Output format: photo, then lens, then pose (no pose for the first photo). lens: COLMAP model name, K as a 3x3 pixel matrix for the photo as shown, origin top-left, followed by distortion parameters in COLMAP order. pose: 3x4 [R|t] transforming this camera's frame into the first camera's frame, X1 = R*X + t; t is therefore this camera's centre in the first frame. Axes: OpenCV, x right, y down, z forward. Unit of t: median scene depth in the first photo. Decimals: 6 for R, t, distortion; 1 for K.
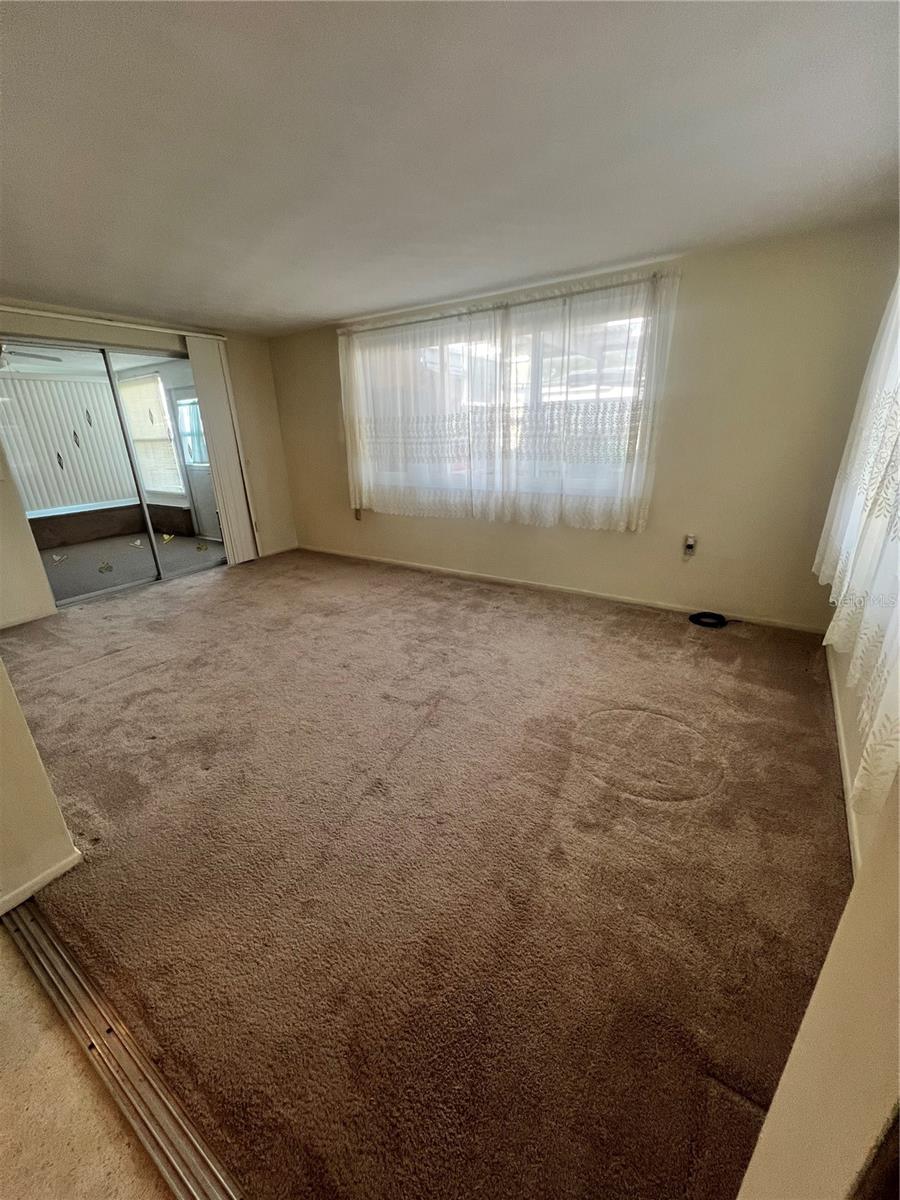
lens RADIAL K [[476.4, 0, 450.4], [0, 476.4, 606.2], [0, 0, 1]] dist [0.001174, 0.000096]
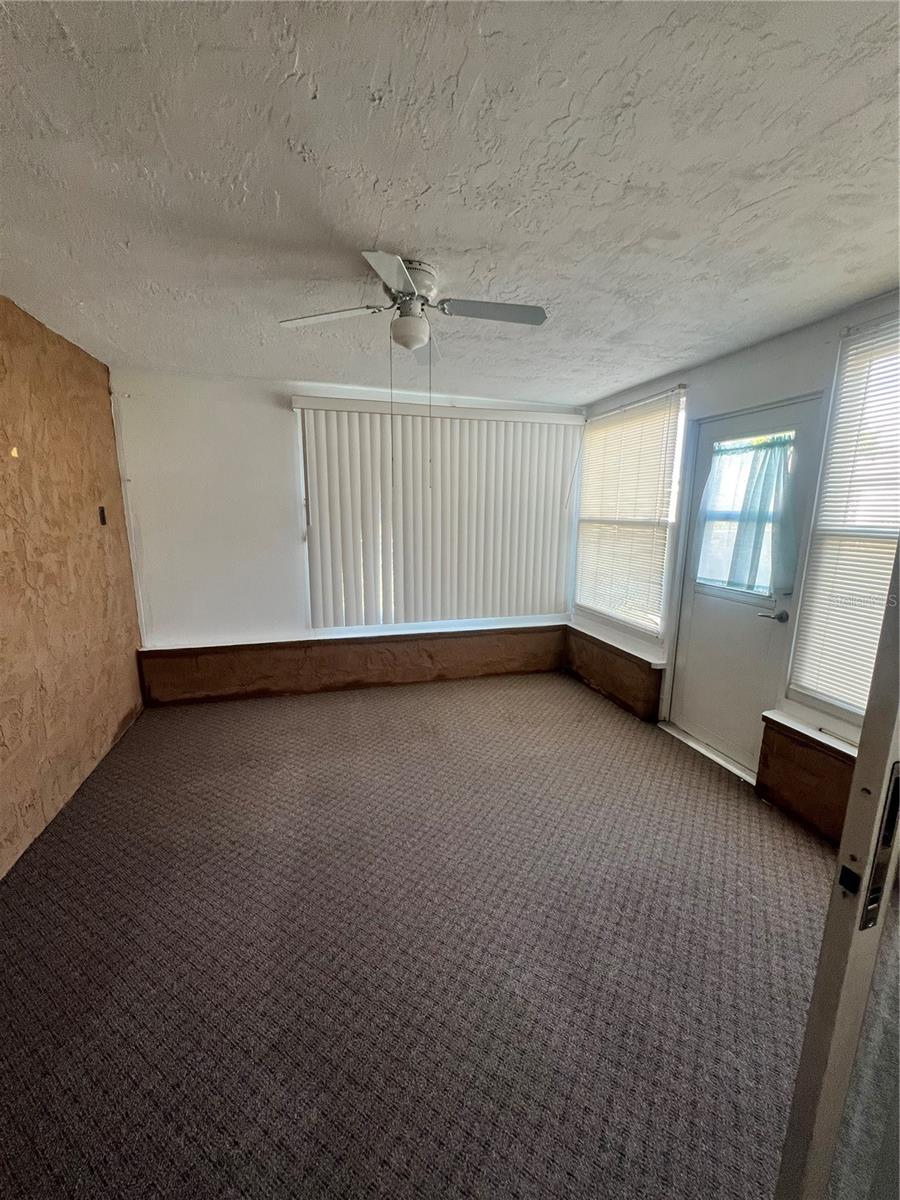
lens RADIAL K [[476.4, 0, 449.0], [0, 476.4, 599.9], [0, 0, 1]] dist [0.001174, 0.000096]
pose [[0.755840, 0.163156, -0.634102, -0.439621], [-0.259393, 0.963831, -0.061196, -0.193966], [0.601183, 0.210736, 0.770824, 0.524208]]
